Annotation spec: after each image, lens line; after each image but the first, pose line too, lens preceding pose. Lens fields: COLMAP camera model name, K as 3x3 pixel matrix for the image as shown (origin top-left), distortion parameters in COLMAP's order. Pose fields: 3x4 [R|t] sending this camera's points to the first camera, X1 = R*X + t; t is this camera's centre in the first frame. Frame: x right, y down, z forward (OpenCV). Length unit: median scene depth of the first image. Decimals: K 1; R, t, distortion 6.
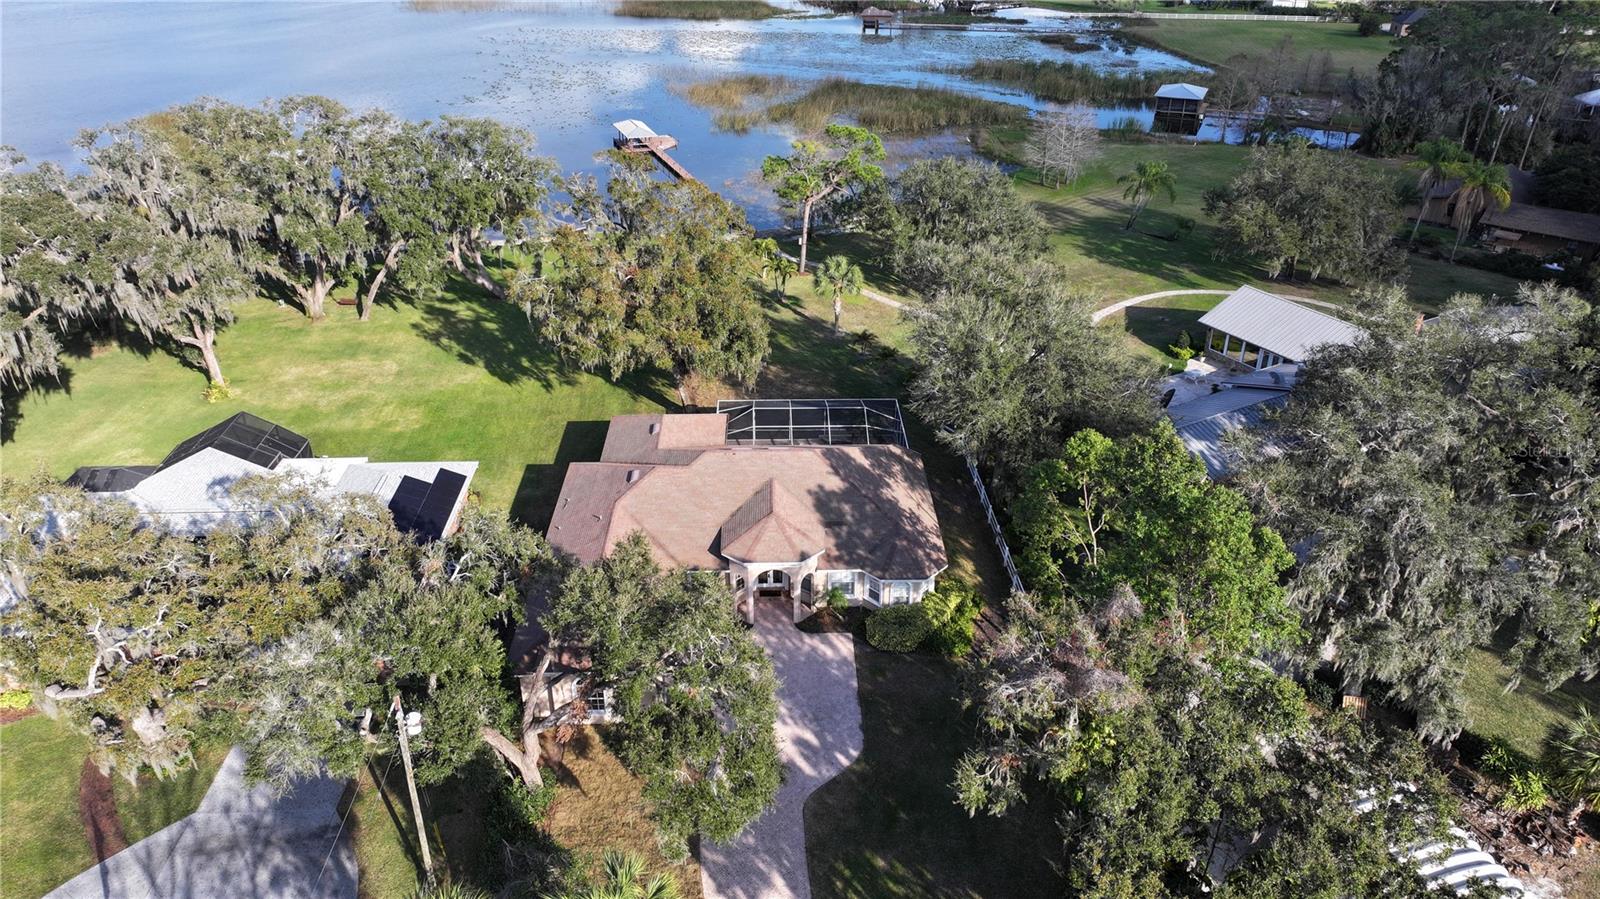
lens RADIAL K [[1130.0, 0, 810.5], [0, 1130.0, 444.6], [0, 0, 1]] dist [0.005741, 0.009400]
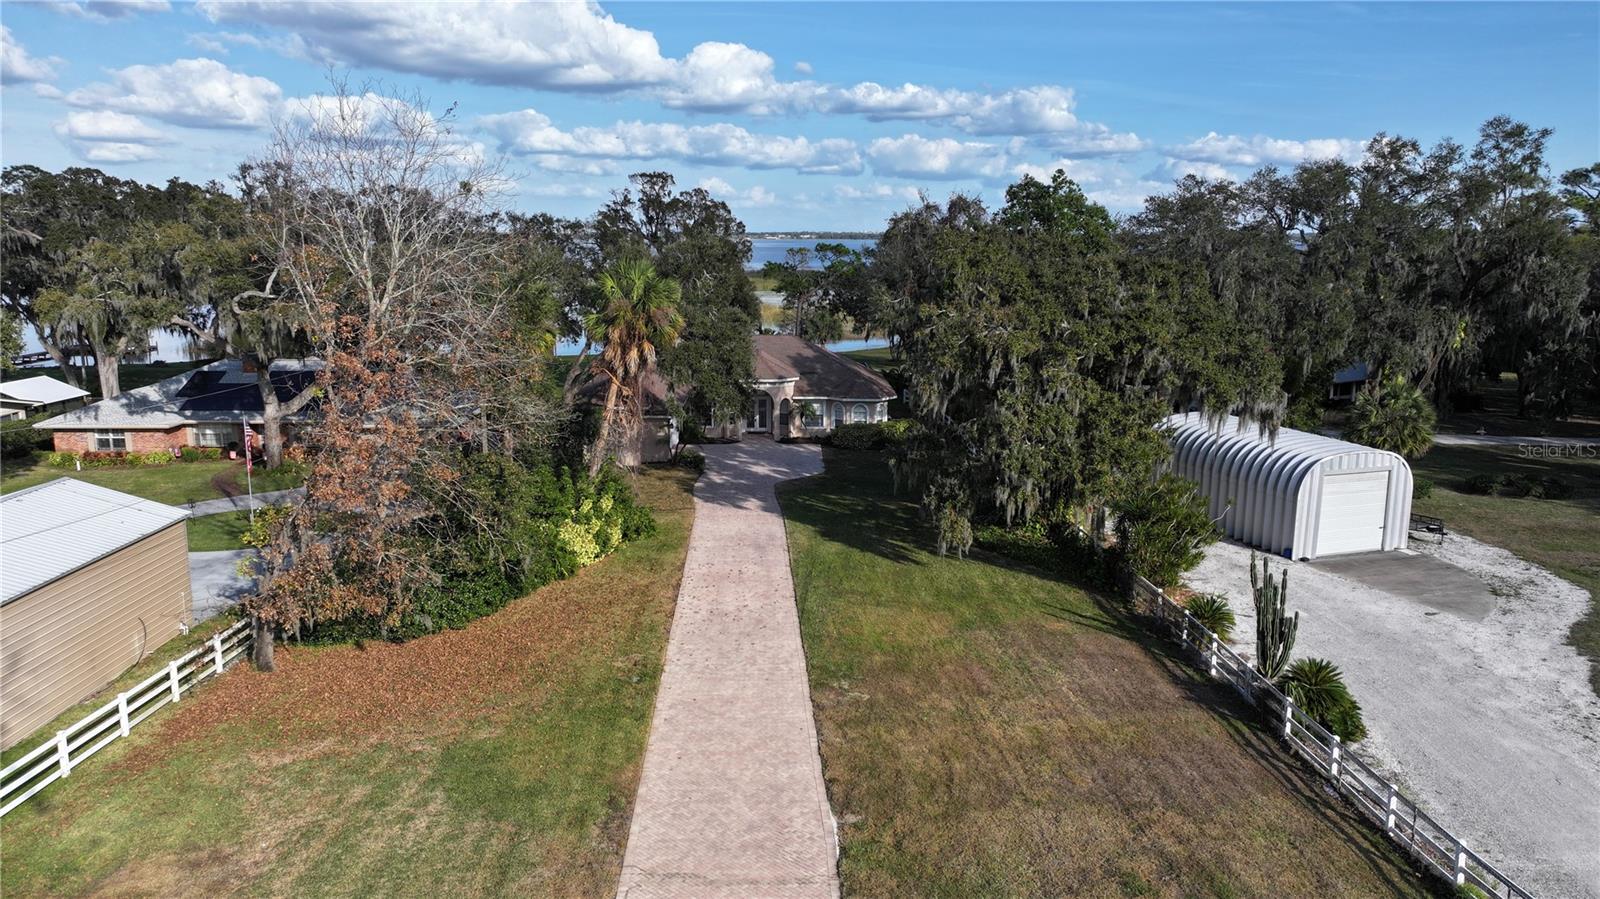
lens RADIAL K [[1130.0, 0, 810.5], [0, 1130.0, 444.6], [0, 0, 1]] dist [0.005741, 0.009400]
pose [[0.999945, 0.002435, -0.010184, 0.032250], [-0.005446, 0.951618, -0.307235, 0.454399], [0.008944, 0.307273, 0.951579, -0.151473]]
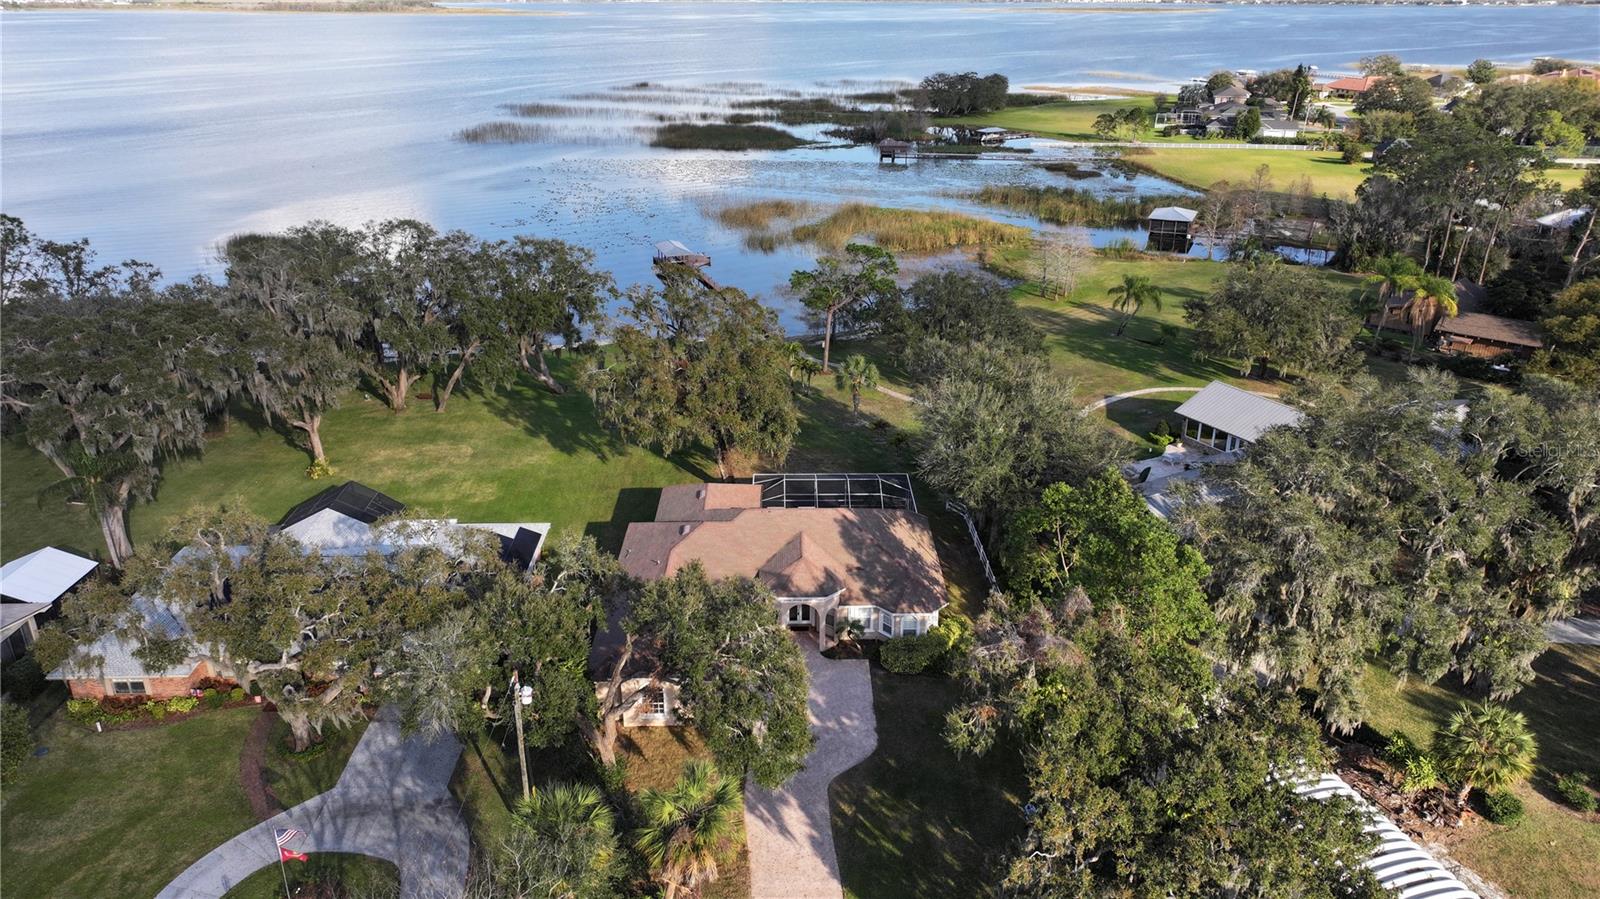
lens RADIAL K [[1130.0, 0, 810.5], [0, 1130.0, 444.6], [0, 0, 1]] dist [0.005741, 0.009400]
pose [[0.999841, 0.001935, -0.017747, -0.003035], [-0.003720, 0.994867, -0.101127, 0.051262], [0.017460, 0.101177, 0.994715, -0.169629]]
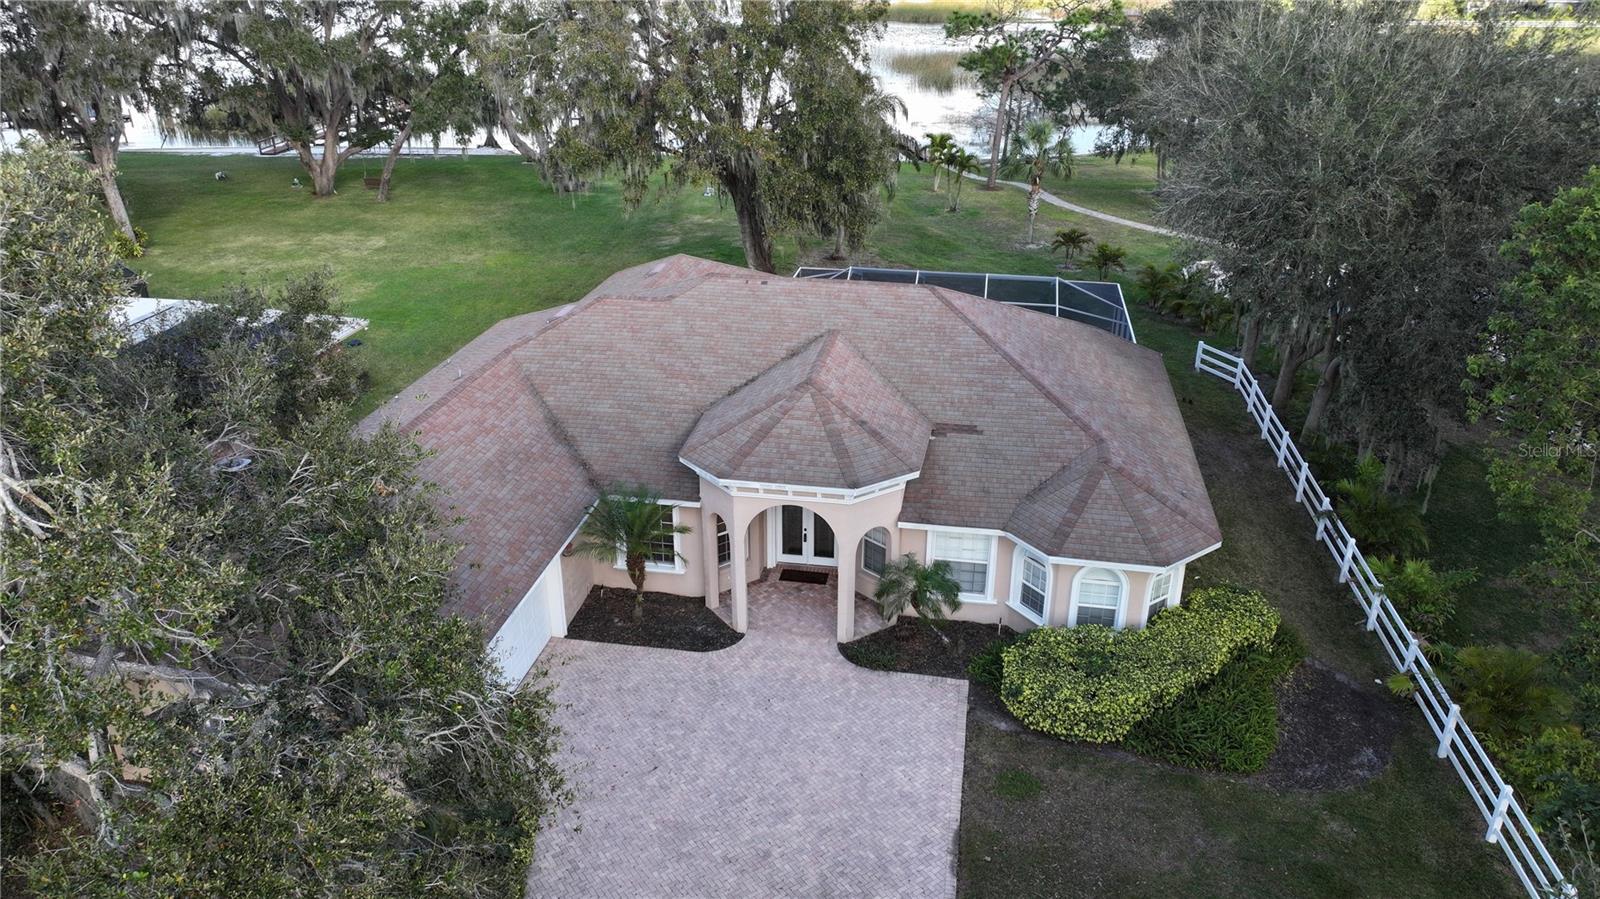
lens RADIAL K [[1130.0, 0, 810.5], [0, 1130.0, 444.6], [0, 0, 1]] dist [0.005741, 0.009400]
pose [[0.979255, 0.082318, -0.185156, 0.040674], [-0.096206, 0.993083, -0.067305, 0.094082], [0.178335, 0.083722, 0.980402, 0.475912]]
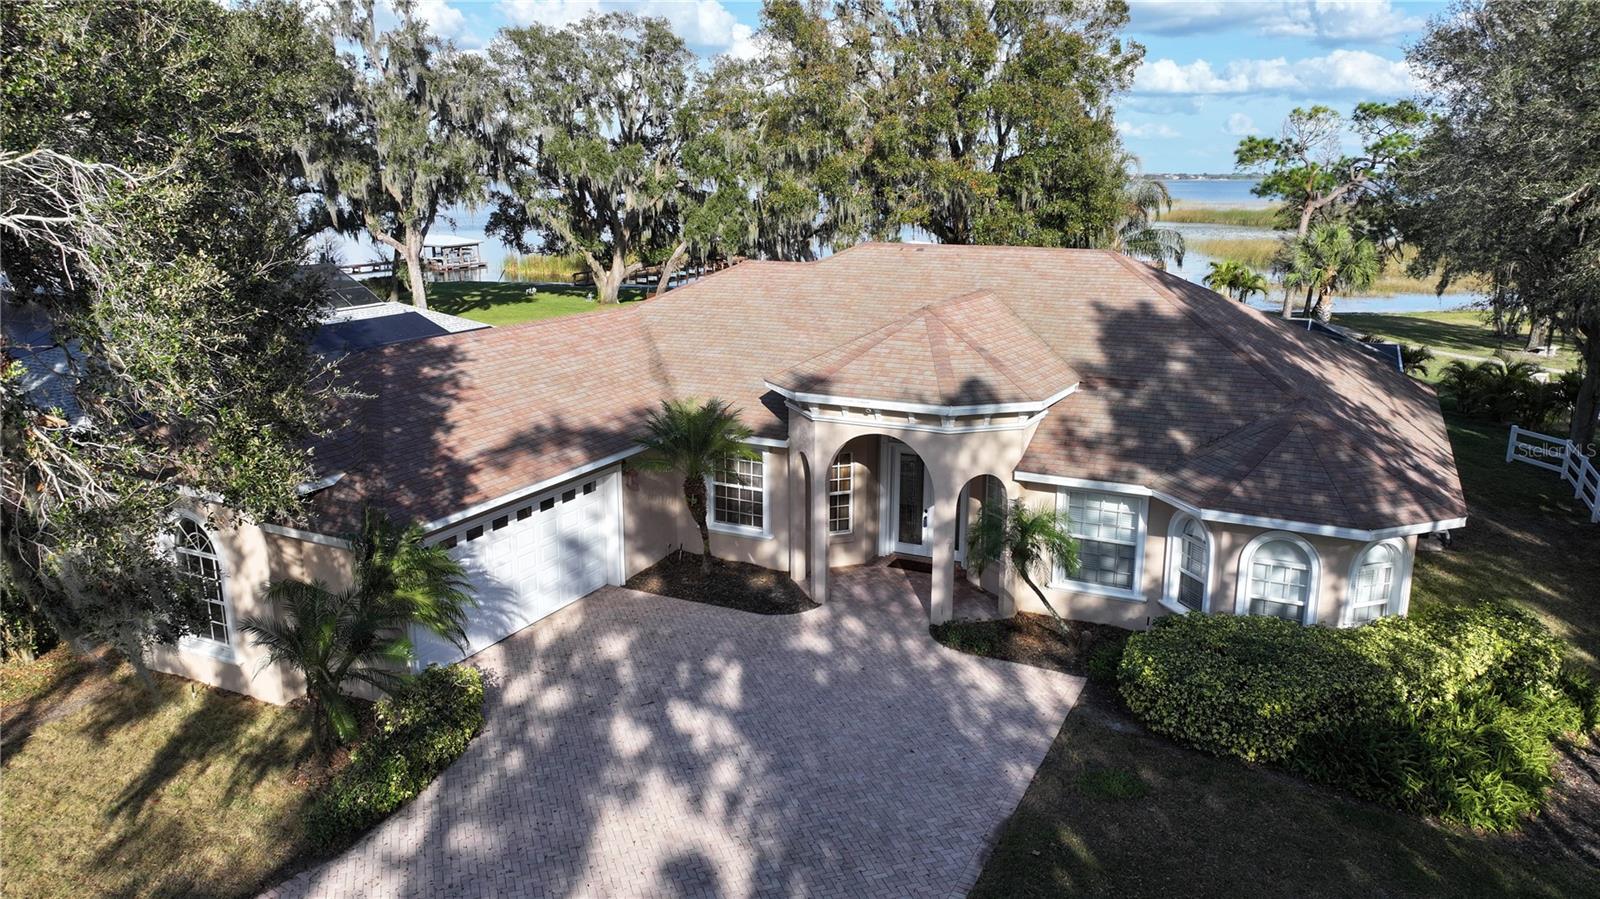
lens RADIAL K [[1130.0, 0, 810.5], [0, 1130.0, 444.6], [0, 0, 1]] dist [0.005741, 0.009400]
pose [[0.882230, 0.107257, -0.458439, 0.087495], [-0.223742, 0.952242, -0.207785, 0.155369], [0.414258, 0.285886, 0.864094, 0.564361]]
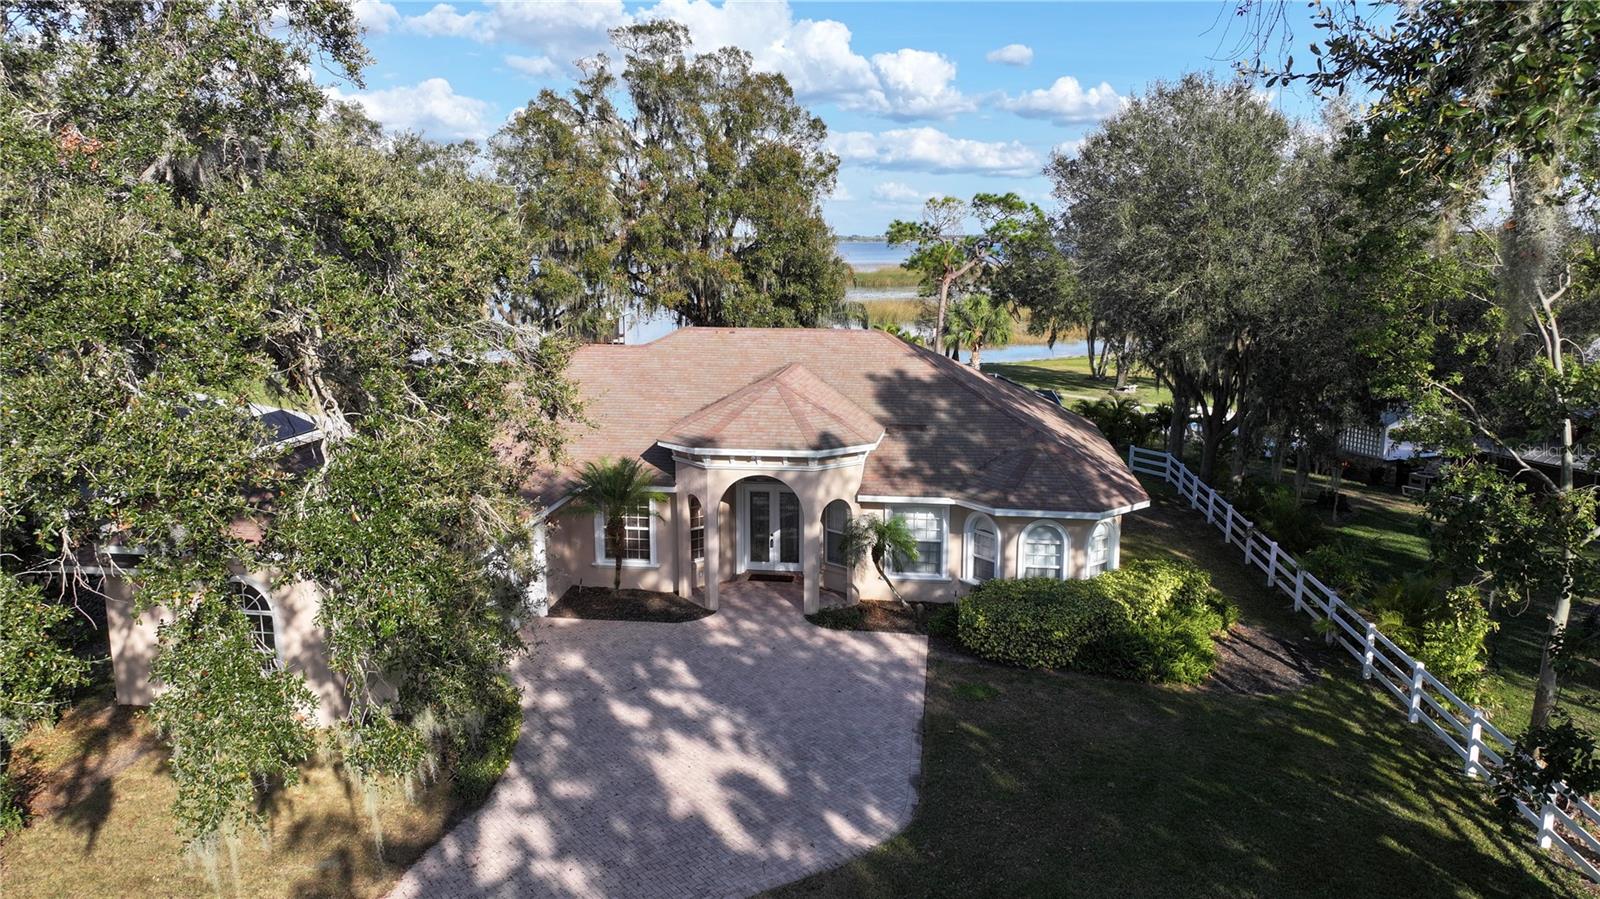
lens RADIAL K [[1130.0, 0, 810.5], [0, 1130.0, 444.6], [0, 0, 1]] dist [0.005741, 0.009400]
pose [[0.986865, 0.026189, -0.159411, 0.049359], [-0.074569, 0.949205, -0.305696, 0.195009], [0.143308, 0.313567, 0.938690, 0.458789]]
